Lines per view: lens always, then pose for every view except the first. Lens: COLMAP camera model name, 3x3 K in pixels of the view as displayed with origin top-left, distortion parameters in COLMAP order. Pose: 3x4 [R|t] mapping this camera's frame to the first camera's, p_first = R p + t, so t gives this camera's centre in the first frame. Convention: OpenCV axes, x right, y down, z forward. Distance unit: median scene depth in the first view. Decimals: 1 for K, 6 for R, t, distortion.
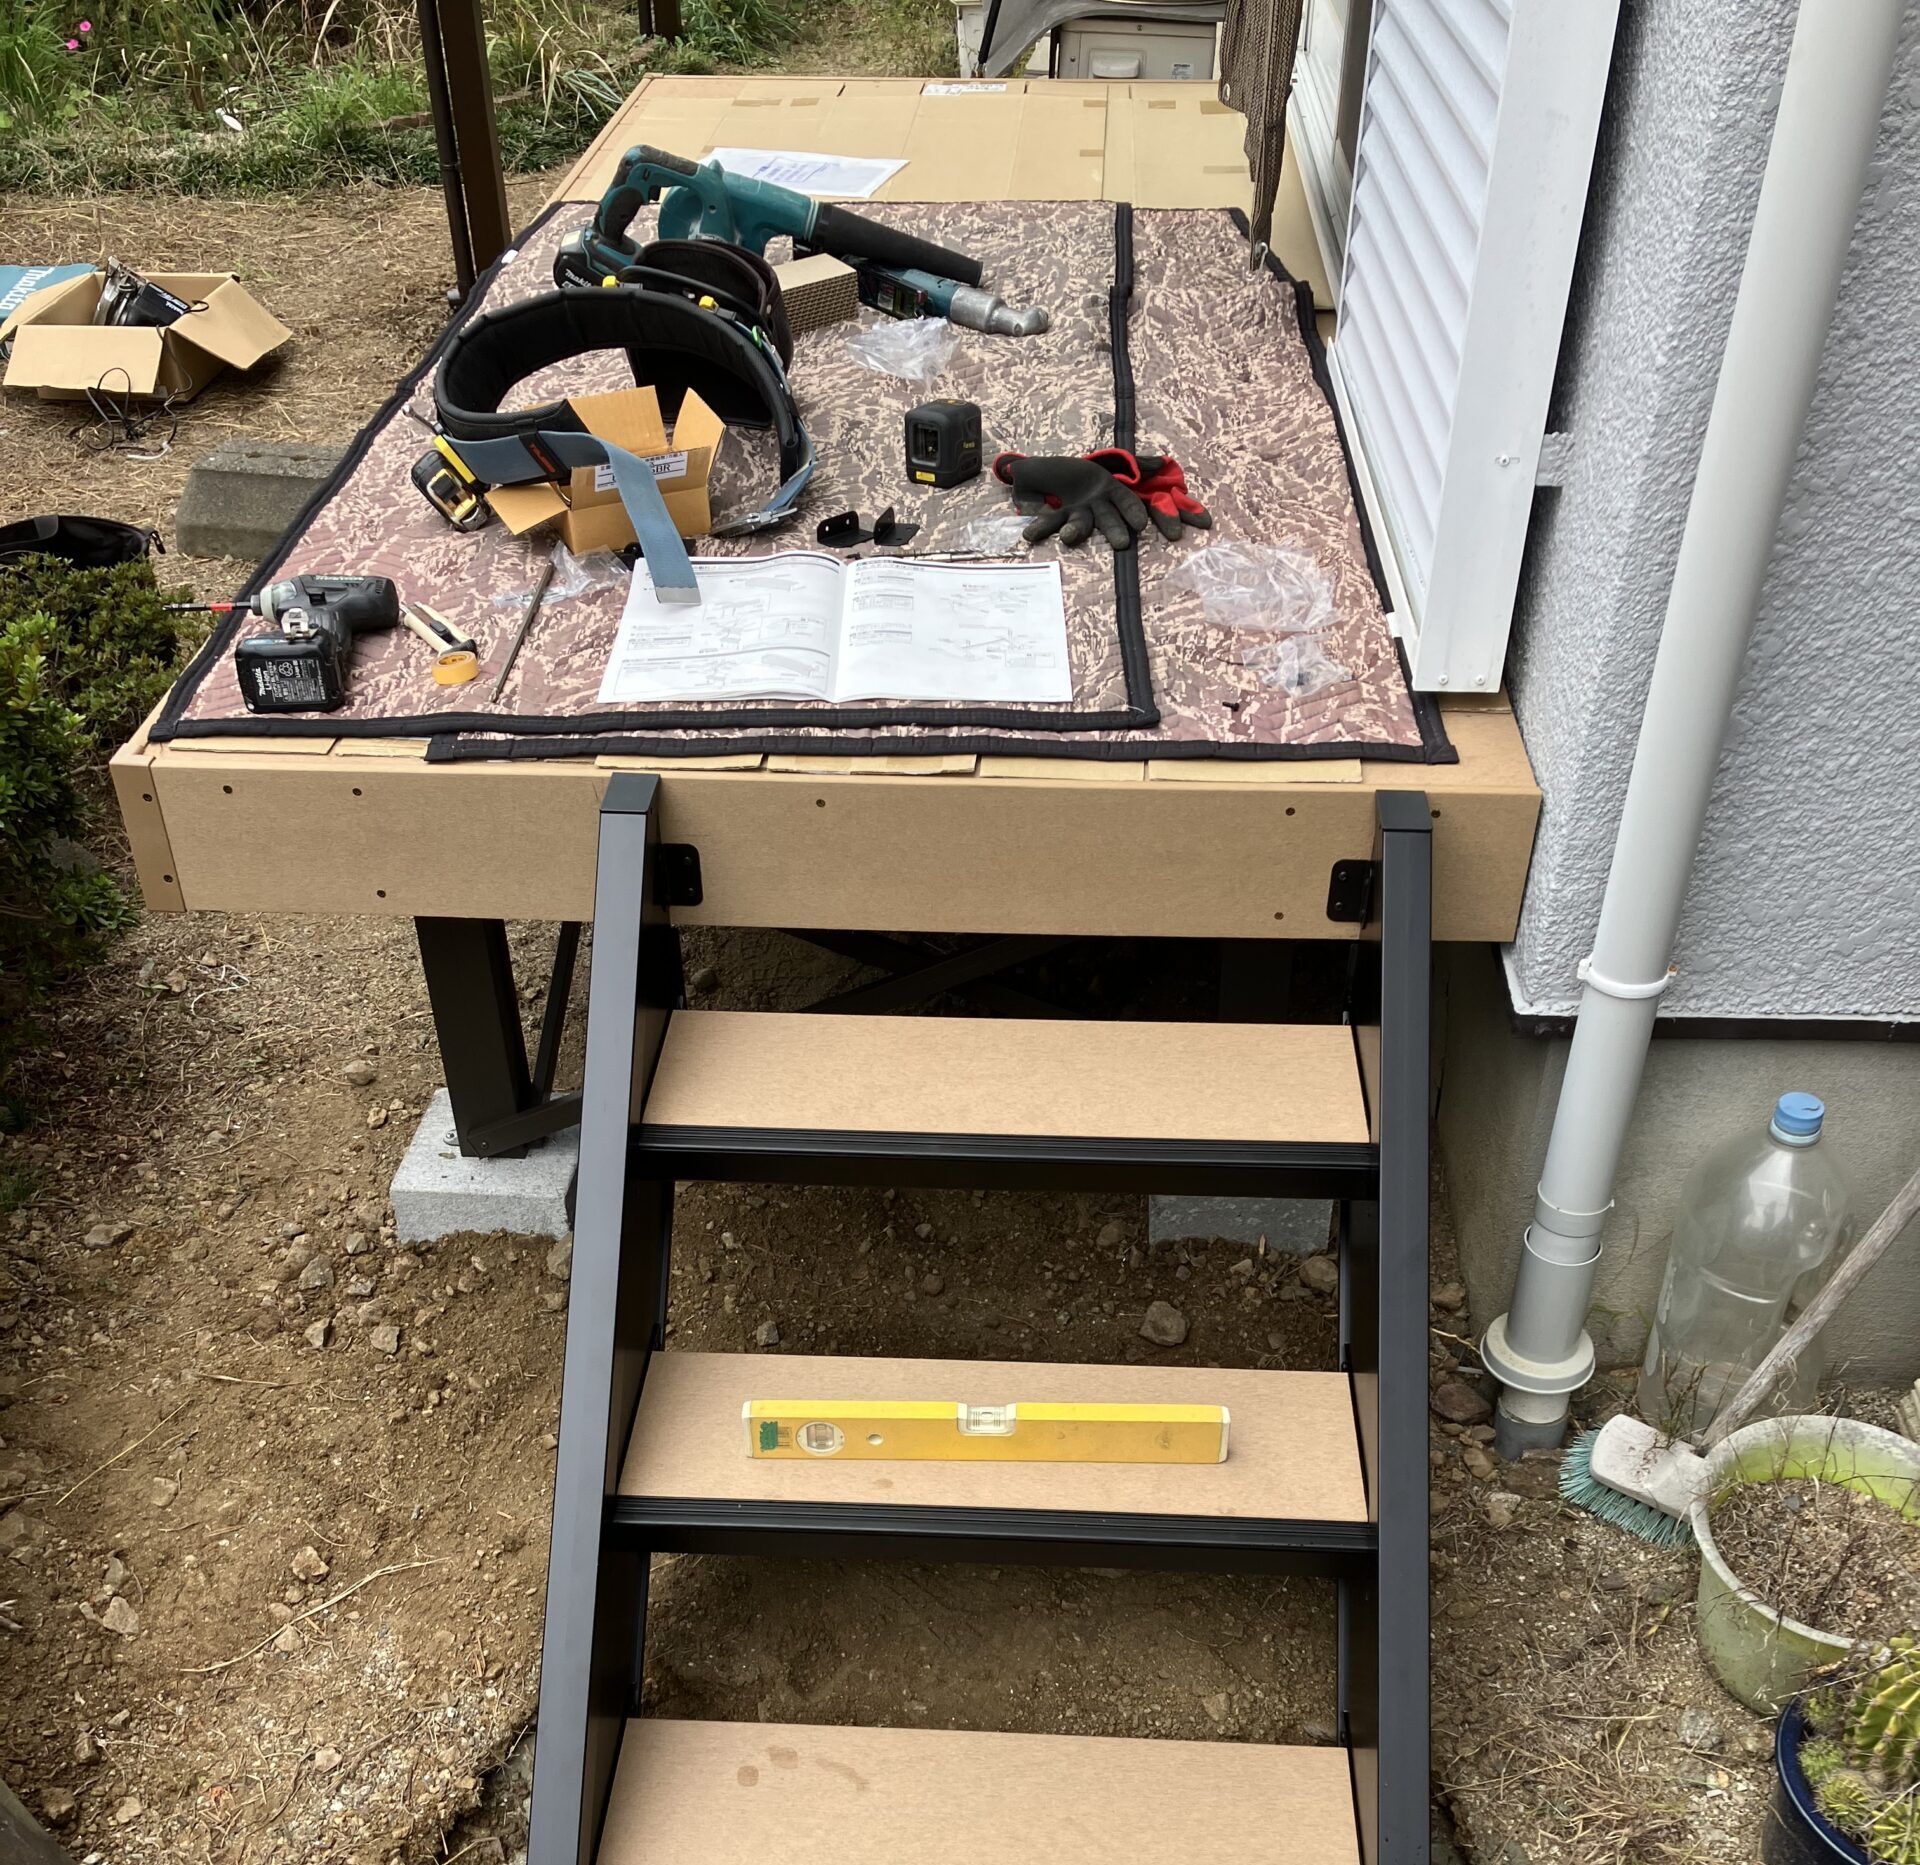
lens RADIAL K [[1606.0, 0, 1011.9], [0, 1606.0, 932.7], [0, 0, 1]] dist [0.036554, -0.041434]
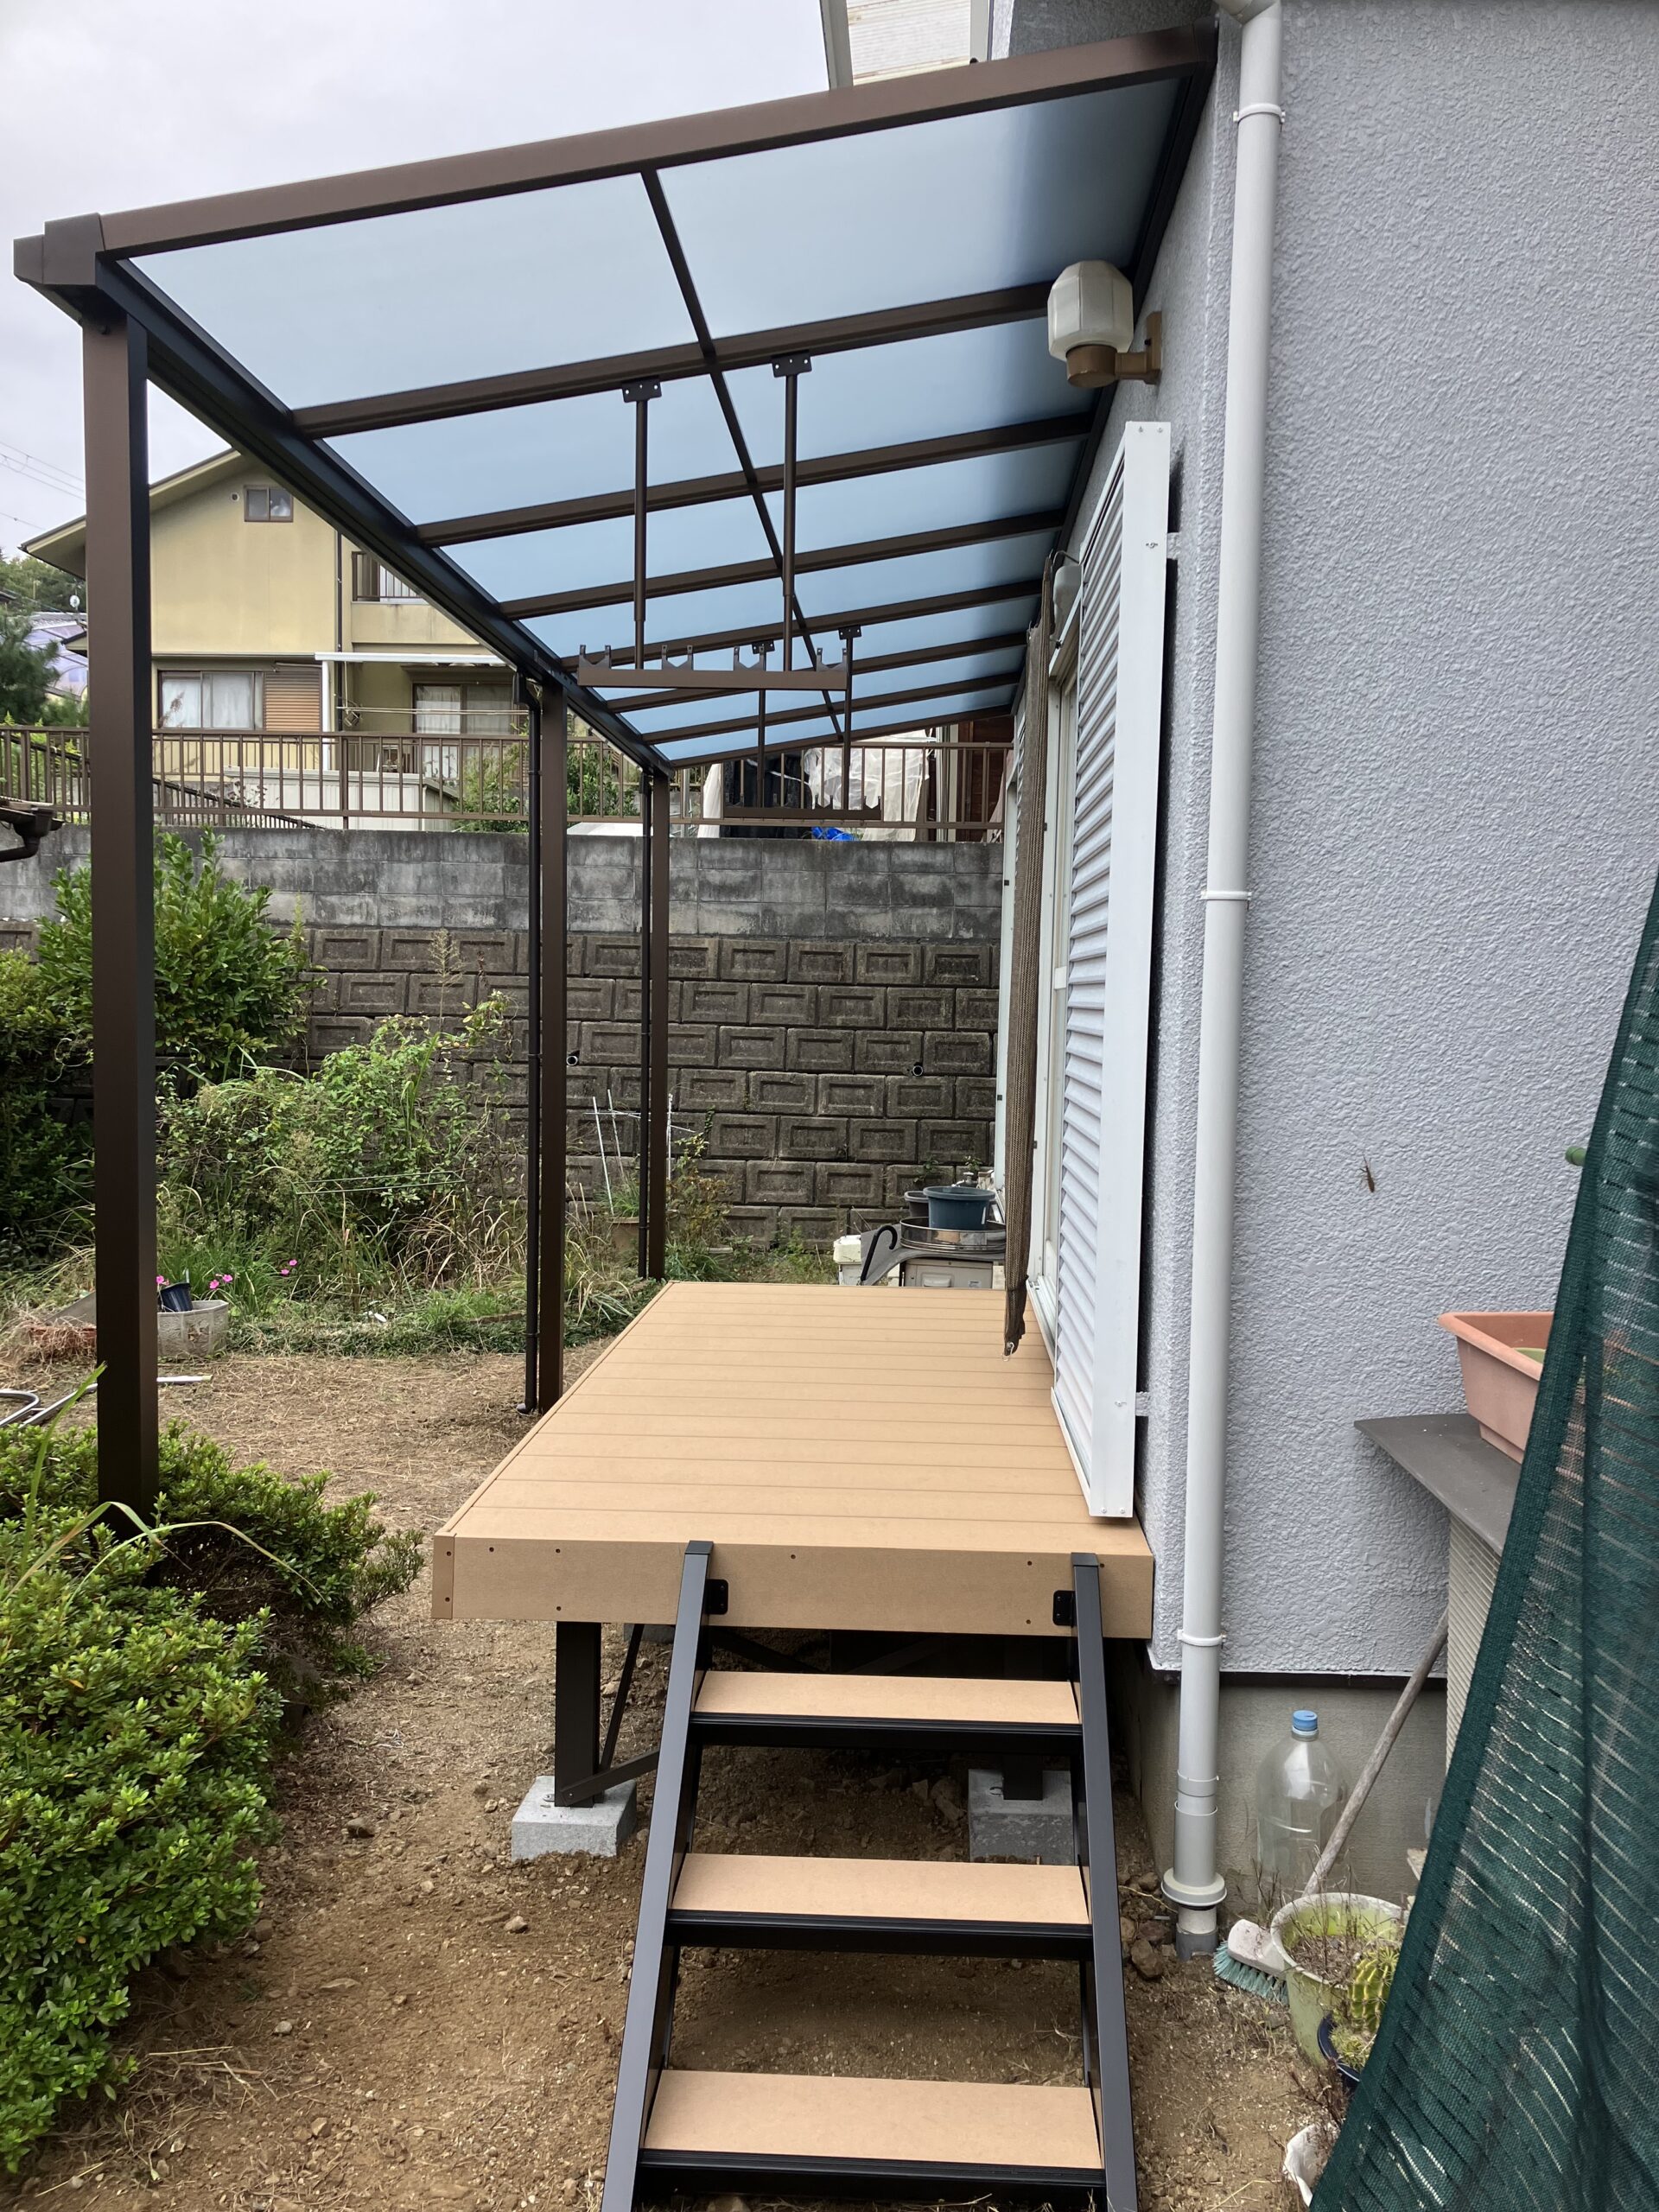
lens RADIAL K [[1753.1, 0, 828.9], [0, 1753.1, 1166.4], [0, 0, 1]] dist [0.124402, -0.001771]
pose [[0.999736, 0.020966, -0.009401, -0.061102], [-0.022536, 0.814984, -0.579046, 0.747761], [-0.004478, 0.579105, 0.815241, -1.002572]]
